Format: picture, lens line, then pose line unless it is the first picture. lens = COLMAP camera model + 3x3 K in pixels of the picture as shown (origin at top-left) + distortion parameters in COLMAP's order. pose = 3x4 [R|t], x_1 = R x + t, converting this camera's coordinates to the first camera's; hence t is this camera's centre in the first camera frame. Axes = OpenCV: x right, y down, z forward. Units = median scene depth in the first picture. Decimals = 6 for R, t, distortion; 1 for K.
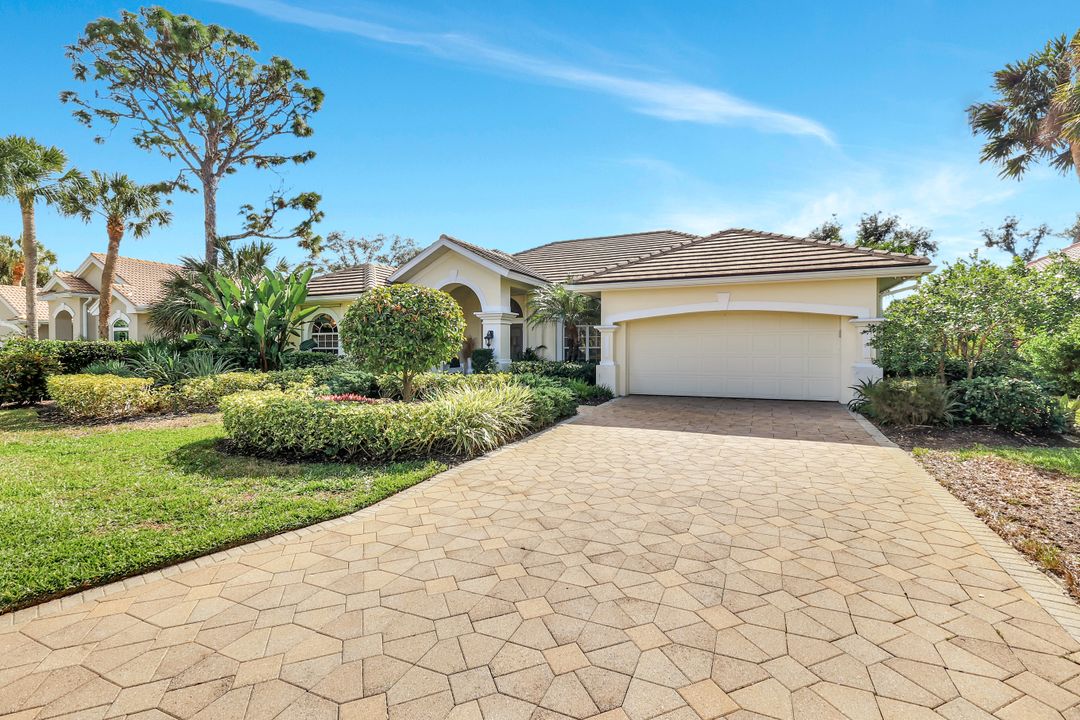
lens RADIAL K [[481.8, 0, 538.5], [0, 481.8, 344.6], [0, 0, 1]] dist [0.001404, -0.000284]
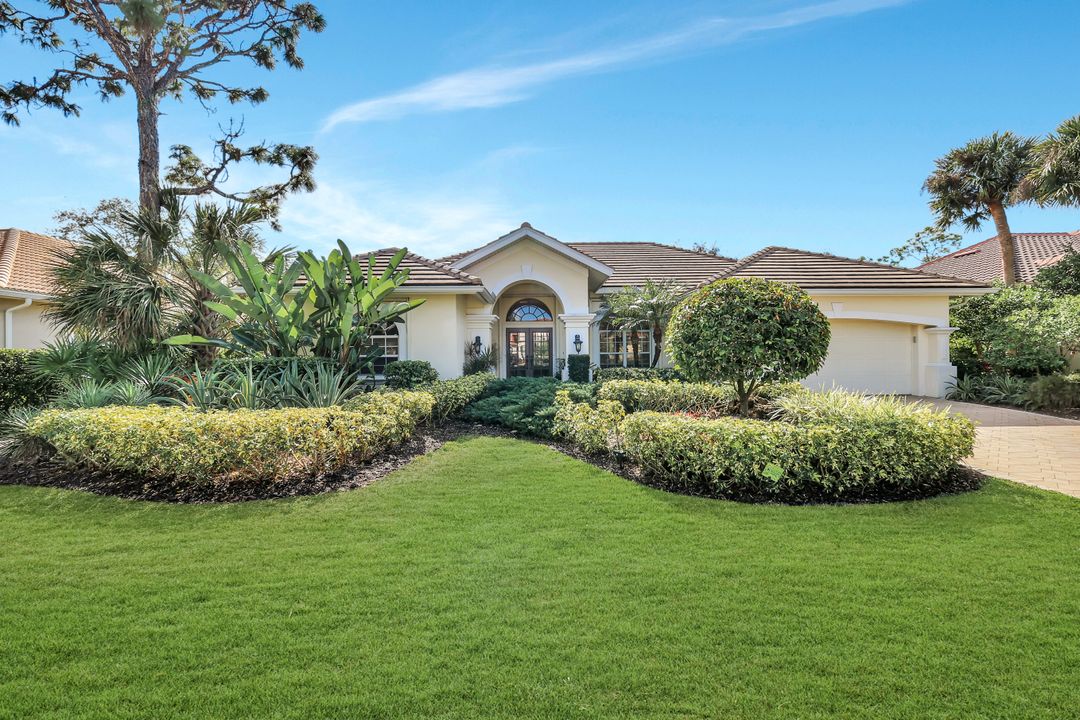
lens RADIAL K [[481.8, 0, 538.5], [0, 481.8, 344.6], [0, 0, 1]] dist [0.001404, -0.000284]
pose [[0.901258, 0.002677, 0.433275, -0.467259], [0.005027, 0.999849, -0.016635, 0.003199], [-0.433254, 0.017171, 0.901108, 0.185965]]
